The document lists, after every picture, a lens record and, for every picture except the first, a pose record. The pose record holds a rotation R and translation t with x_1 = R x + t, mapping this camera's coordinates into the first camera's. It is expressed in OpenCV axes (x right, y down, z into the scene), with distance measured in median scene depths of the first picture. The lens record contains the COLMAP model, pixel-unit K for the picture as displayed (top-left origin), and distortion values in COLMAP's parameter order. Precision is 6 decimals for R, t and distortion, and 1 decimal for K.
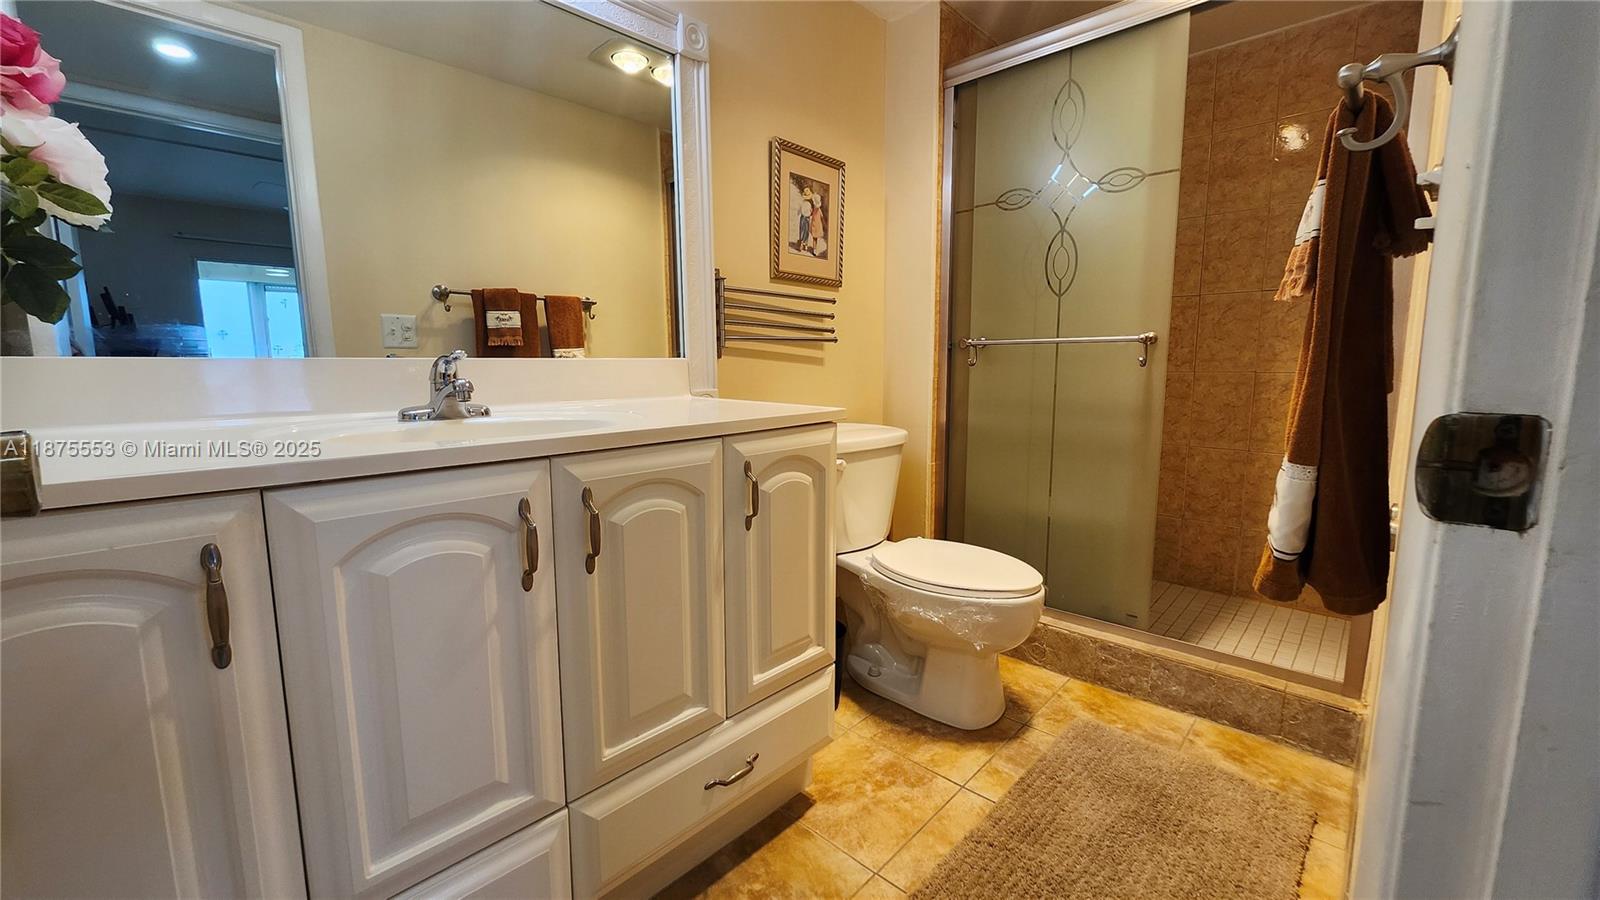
lens RADIAL K [[623.0, 0, 800.7], [0, 623.0, 445.4], [0, 0, 1]] dist [-0.007684, 0.000024]
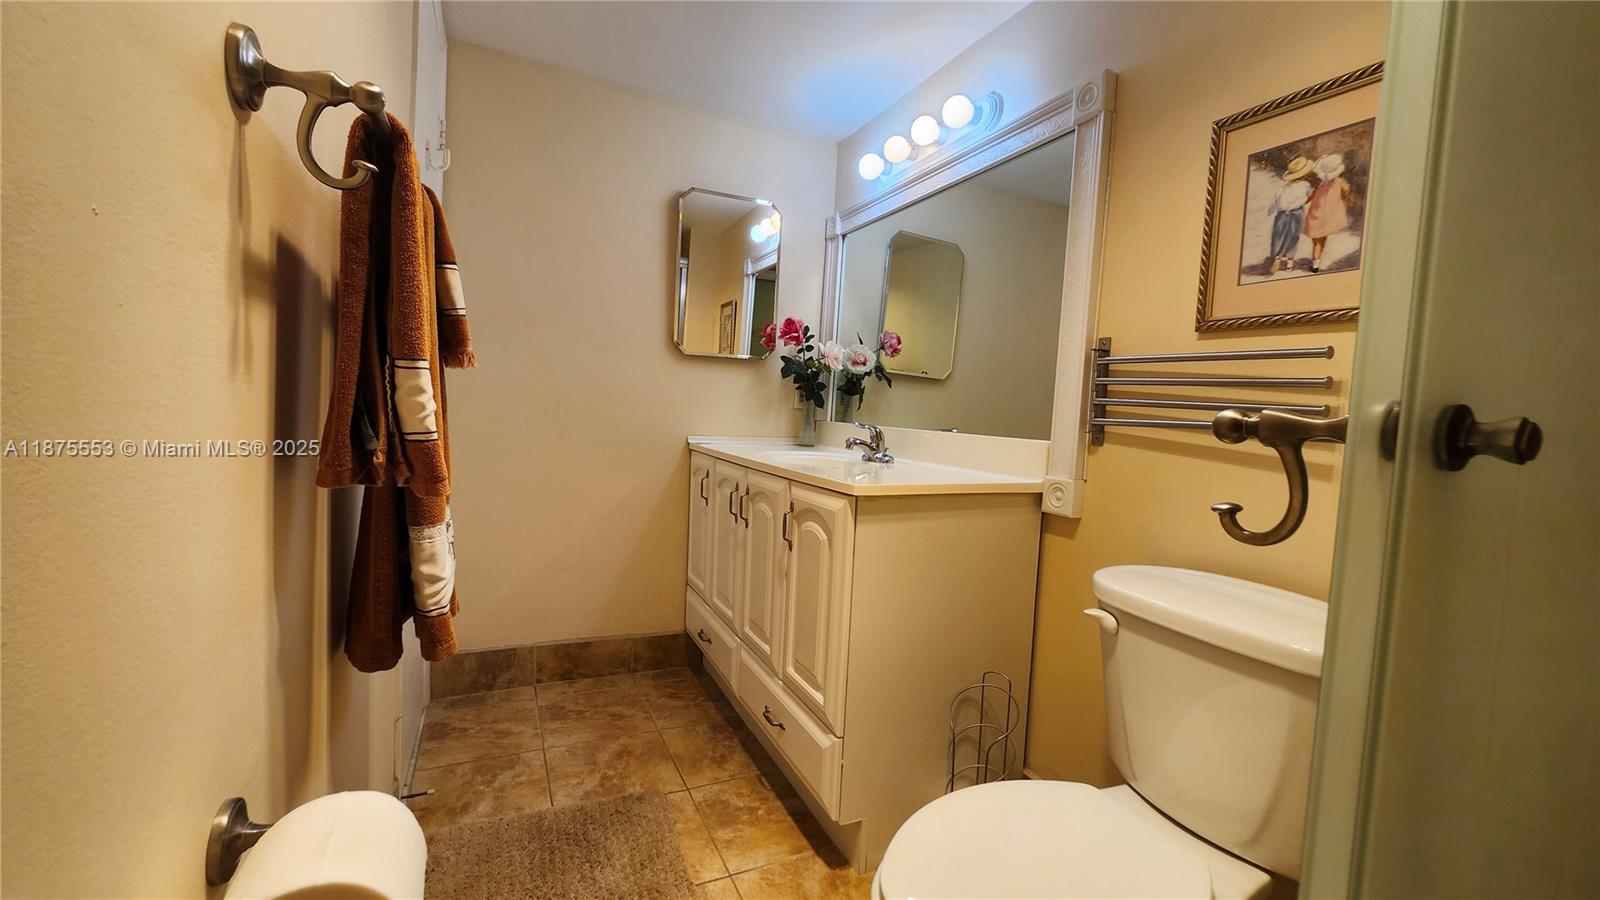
lens RADIAL K [[640.2, 0, 819.2], [0, 640.2, 450.3], [0, 0, 1]] dist [-0.001497, -0.000166]
pose [[-0.339672, 0.040403, -0.939676, 0.715756], [-0.182207, 0.977324, 0.107886, -0.145447], [0.922726, 0.207861, -0.324607, 0.860688]]
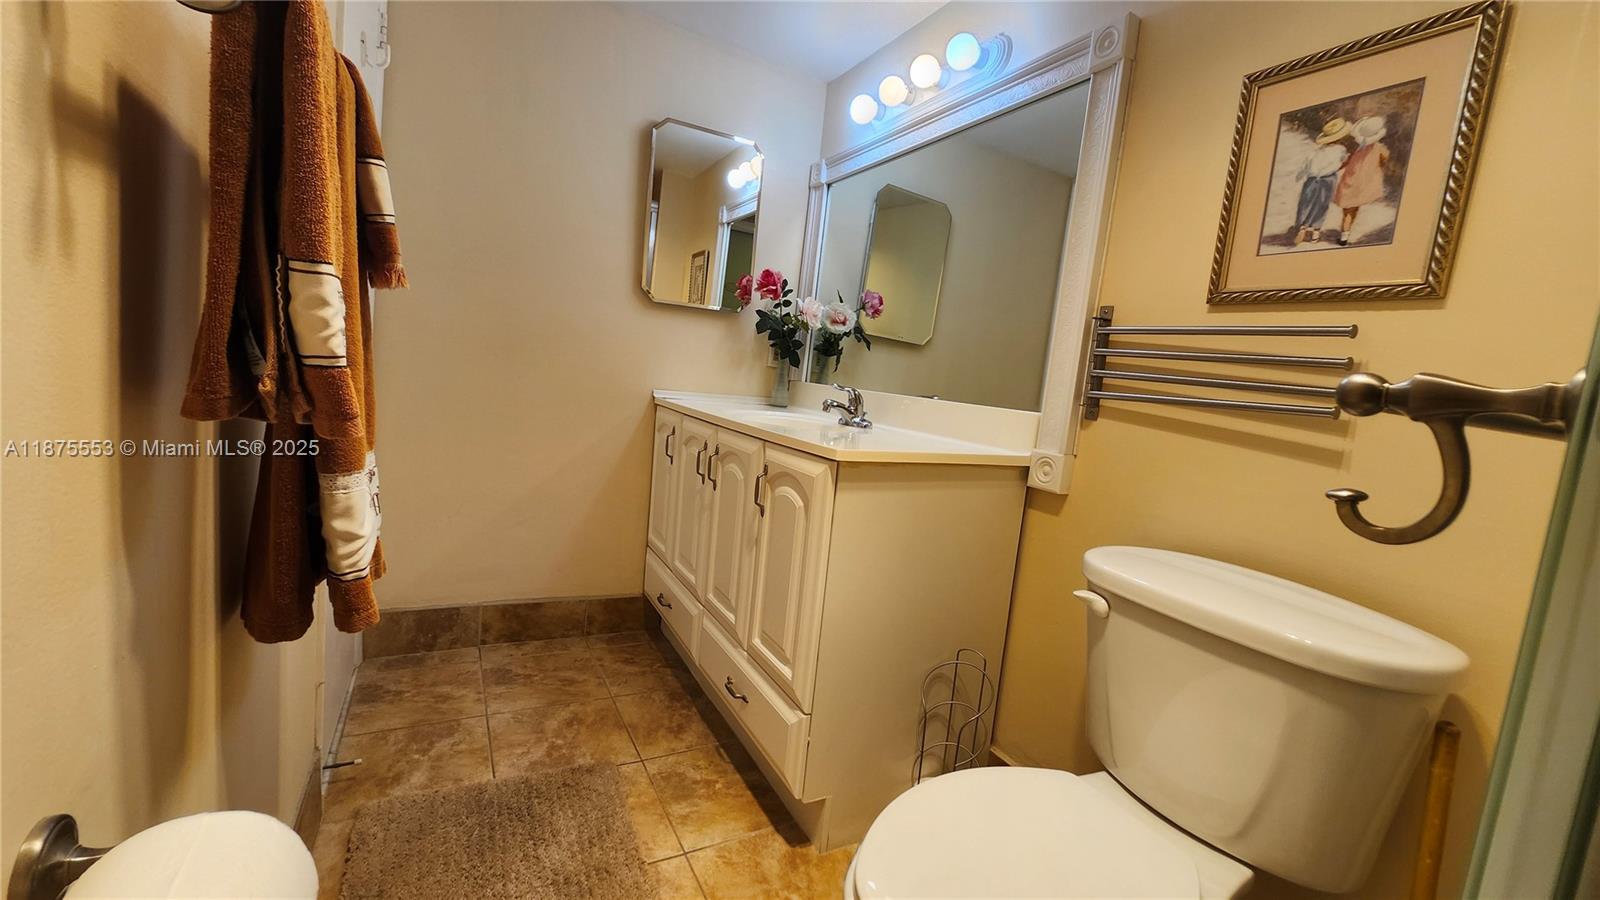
lens RADIAL K [[639.2, 0, 823.3], [0, 639.2, 450.5], [0, 0, 1]] dist [-0.000807, -0.000050]
pose [[-0.281355, 0.077989, -0.956429, 0.669447], [-0.236534, 0.960303, 0.147886, -0.130998], [0.929995, 0.267837, -0.251739, 0.827298]]
